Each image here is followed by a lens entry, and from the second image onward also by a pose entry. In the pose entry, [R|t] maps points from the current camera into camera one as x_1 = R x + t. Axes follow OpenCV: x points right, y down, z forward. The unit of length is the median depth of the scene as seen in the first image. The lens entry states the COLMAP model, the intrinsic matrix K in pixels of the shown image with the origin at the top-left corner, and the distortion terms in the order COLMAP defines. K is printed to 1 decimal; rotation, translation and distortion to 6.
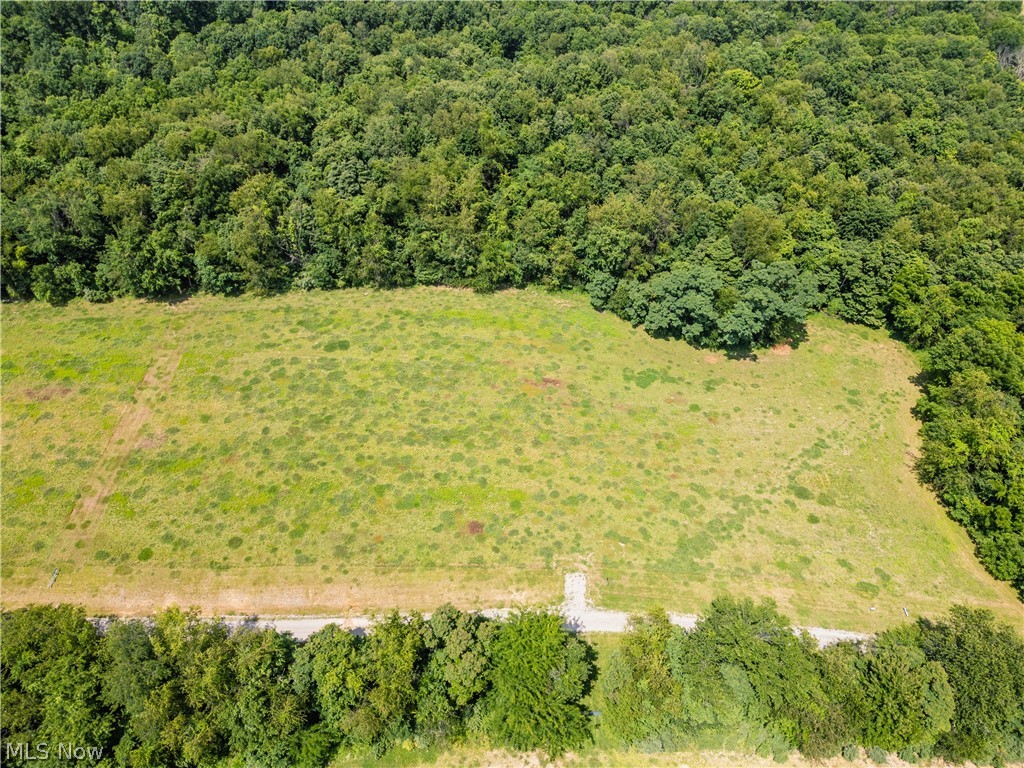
lens RADIAL K [[723.2, 0, 504.7], [0, 723.2, 380.7], [0, 0, 1]] dist [0.062236, -0.057082]
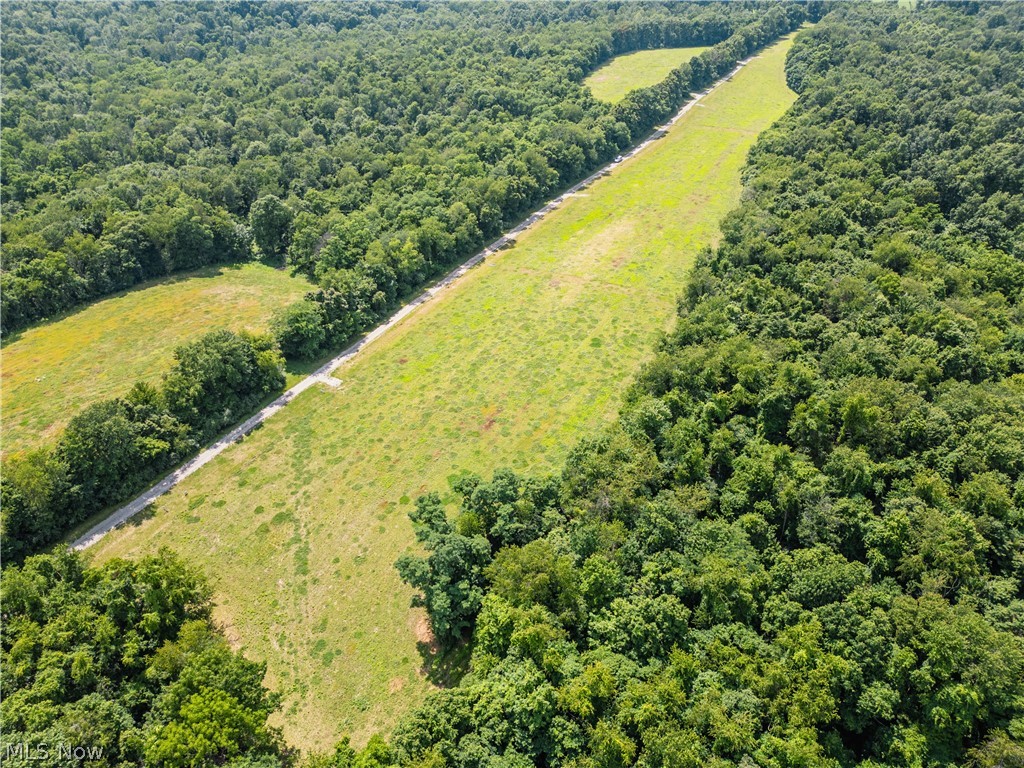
lens RADIAL K [[723.2, 0, 504.7], [0, 723.2, 380.7], [0, 0, 1]] dist [0.062236, -0.057082]
pose [[-0.470873, 0.484519, -0.737238, 0.773348], [-0.611007, 0.423688, 0.668700, -0.724730], [0.636356, 0.765330, 0.096541, 0.746999]]
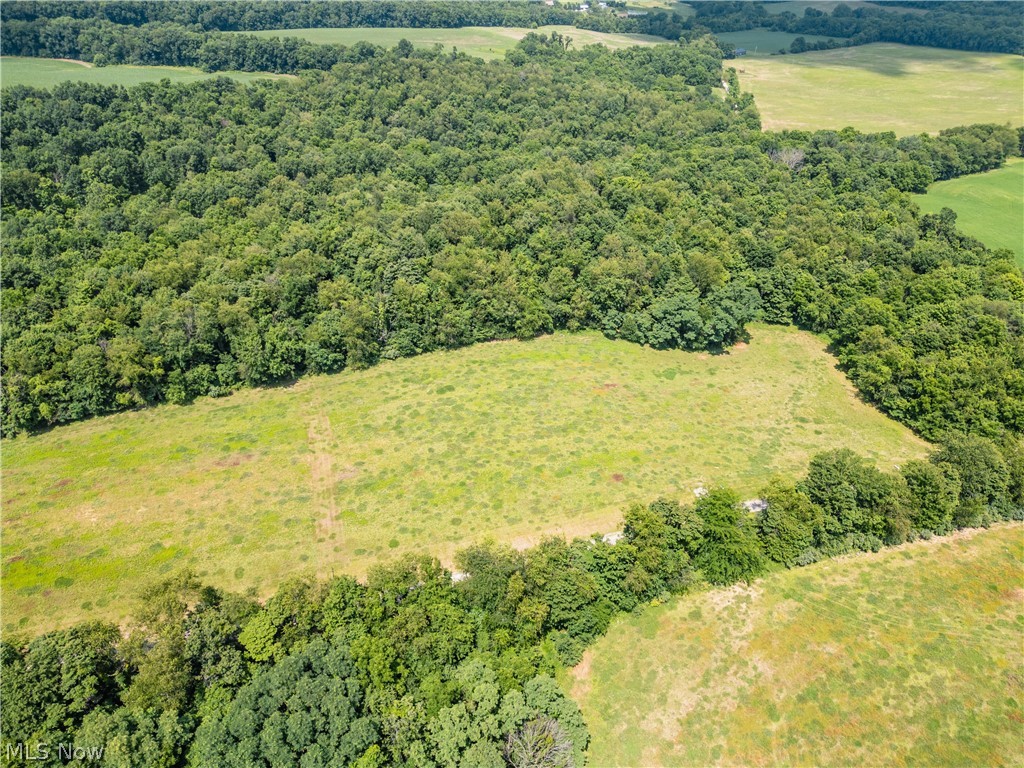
lens RADIAL K [[723.2, 0, 504.7], [0, 723.2, 380.7], [0, 0, 1]] dist [0.062236, -0.057082]
pose [[0.951946, -0.162470, 0.259619, -0.419010], [0.206475, 0.966539, -0.152220, 0.139119], [-0.226201, 0.198510, 0.953639, -0.219984]]
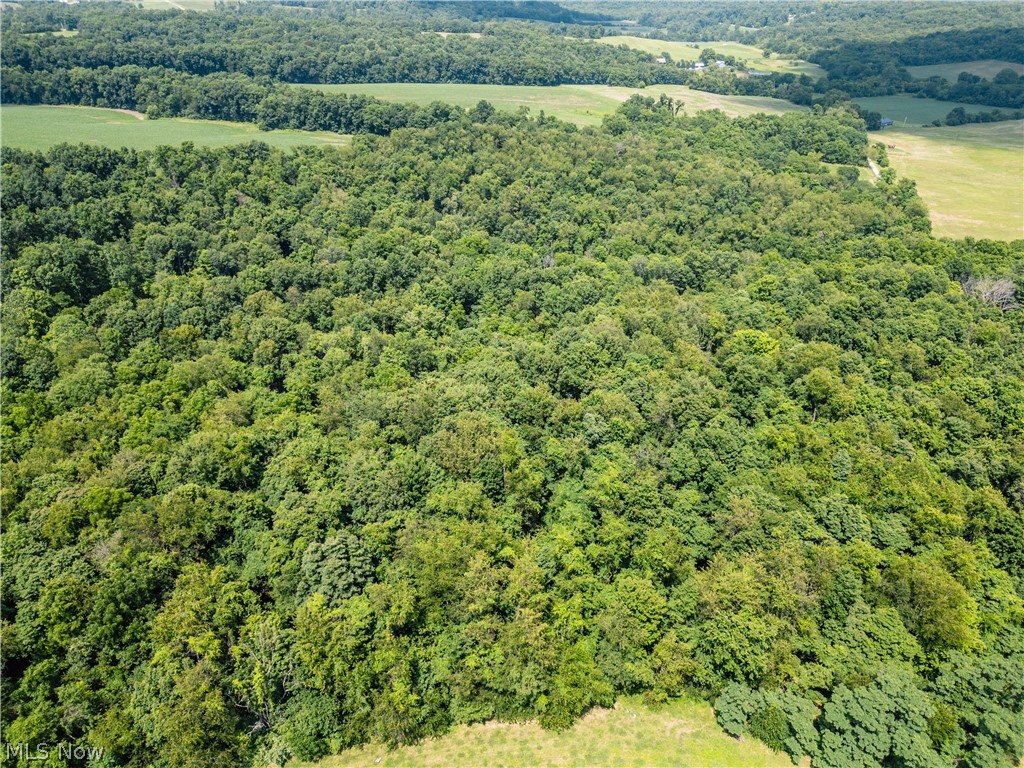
lens RADIAL K [[723.2, 0, 504.7], [0, 723.2, 380.7], [0, 0, 1]] dist [0.062236, -0.057082]
pose [[0.985593, -0.072621, 0.152750, -0.155706], [0.106394, 0.968263, -0.226158, -0.281412], [-0.131478, 0.239152, 0.962039, 0.297819]]
